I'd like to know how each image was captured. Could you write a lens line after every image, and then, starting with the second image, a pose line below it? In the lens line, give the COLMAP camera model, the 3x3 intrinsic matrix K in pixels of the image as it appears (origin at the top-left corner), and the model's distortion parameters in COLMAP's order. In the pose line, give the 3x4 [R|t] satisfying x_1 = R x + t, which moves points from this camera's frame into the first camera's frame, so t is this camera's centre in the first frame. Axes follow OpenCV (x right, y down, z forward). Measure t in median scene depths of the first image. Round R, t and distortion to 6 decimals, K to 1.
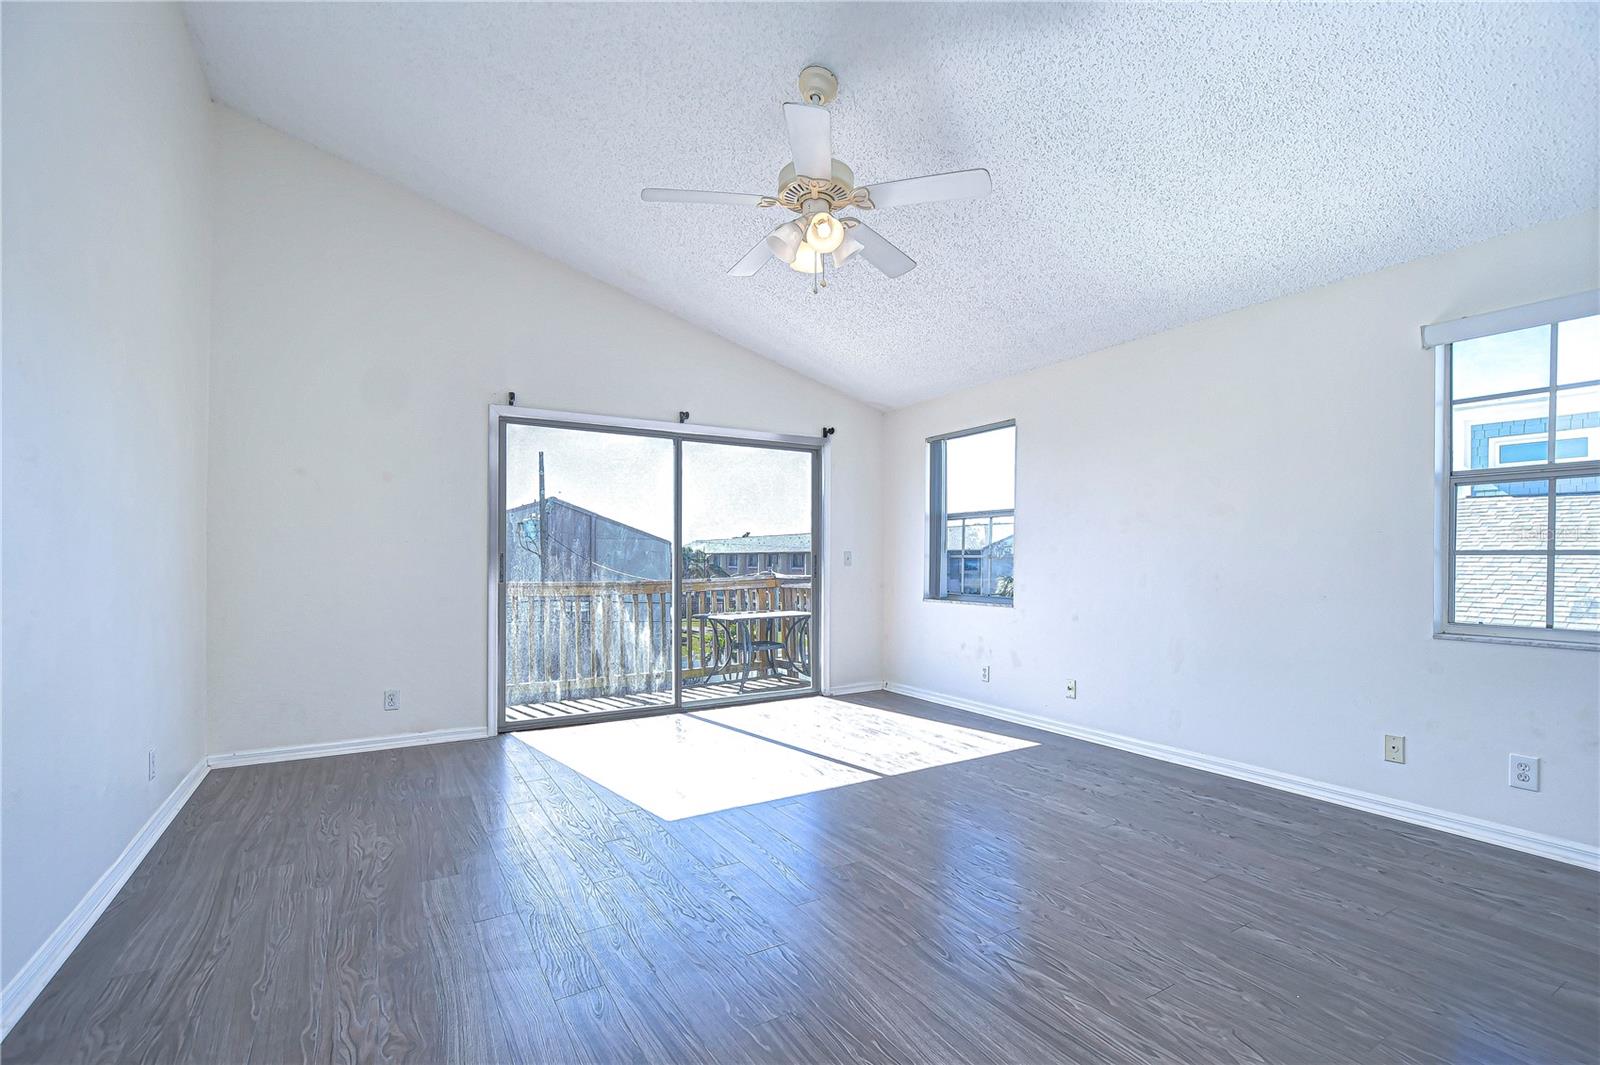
lens RADIAL K [[680.5, 0, 796.0], [0, 680.5, 554.4], [0, 0, 1]] dist [0.000000, -0.000398]
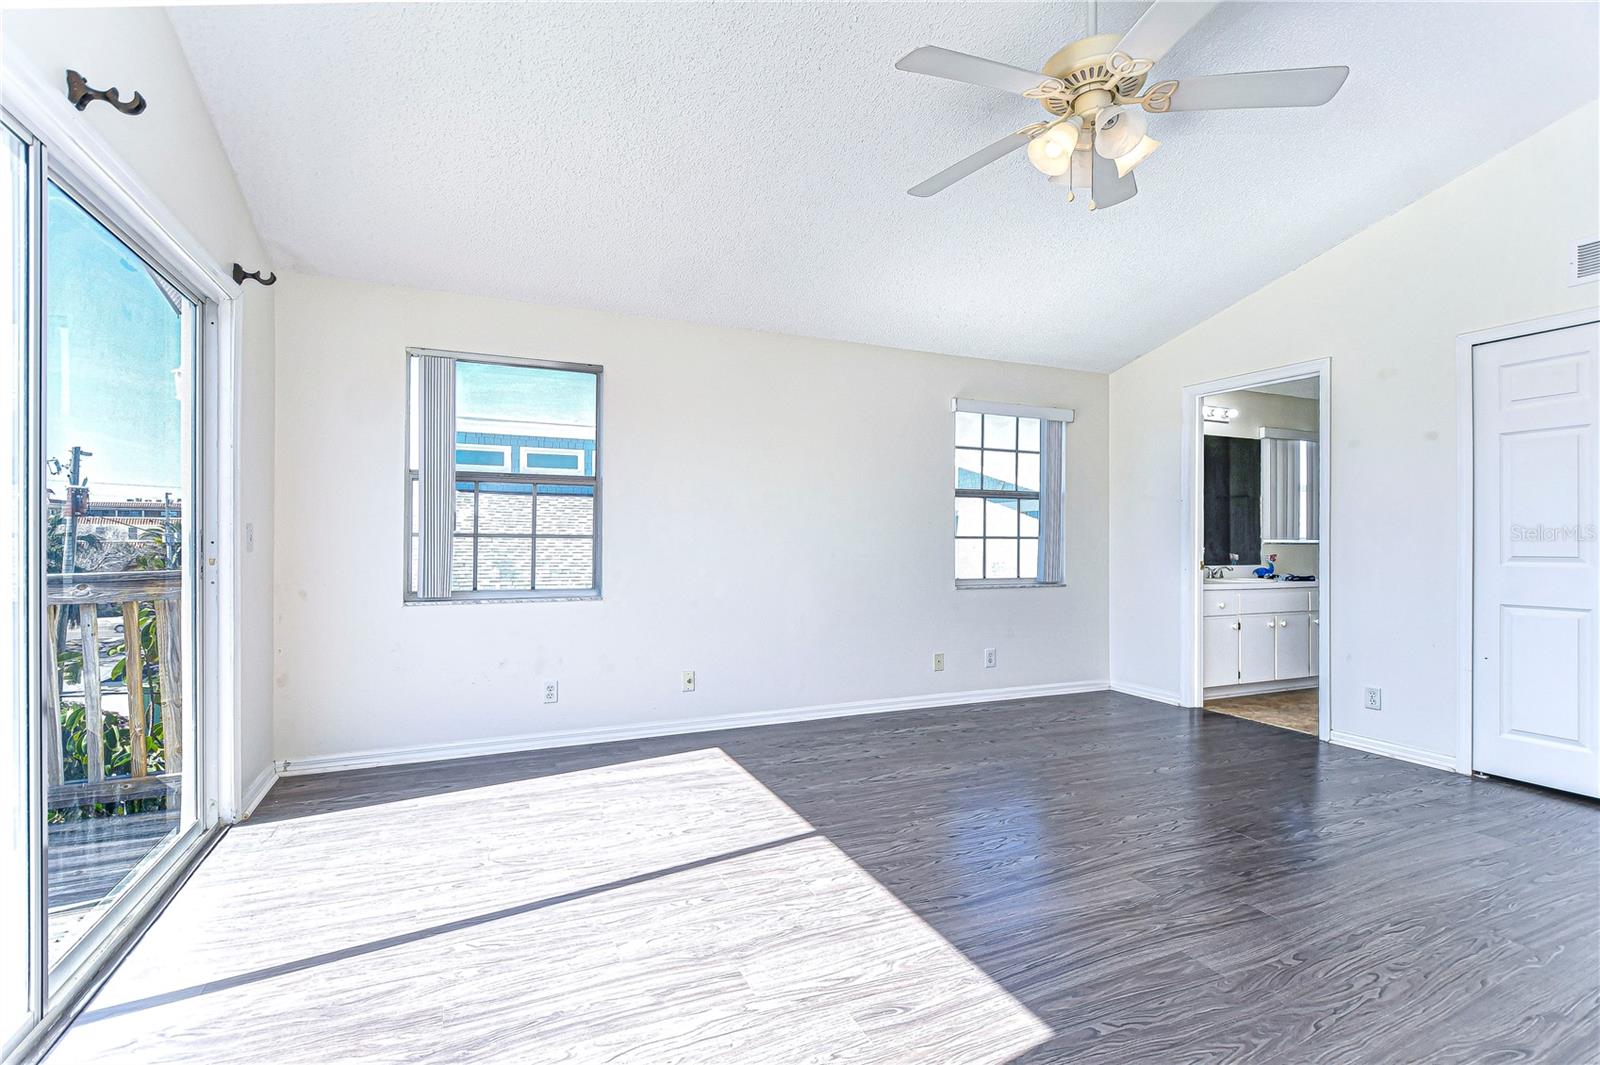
lens RADIAL K [[680.5, 0, 796.0], [0, 680.5, 554.4], [0, 0, 1]] dist [0.000000, -0.000398]
pose [[0.165210, -0.017189, 0.986109, -0.661406], [-0.010648, 0.999759, 0.019211, 0.010537], [-0.986201, -0.013674, 0.164987, 0.989415]]
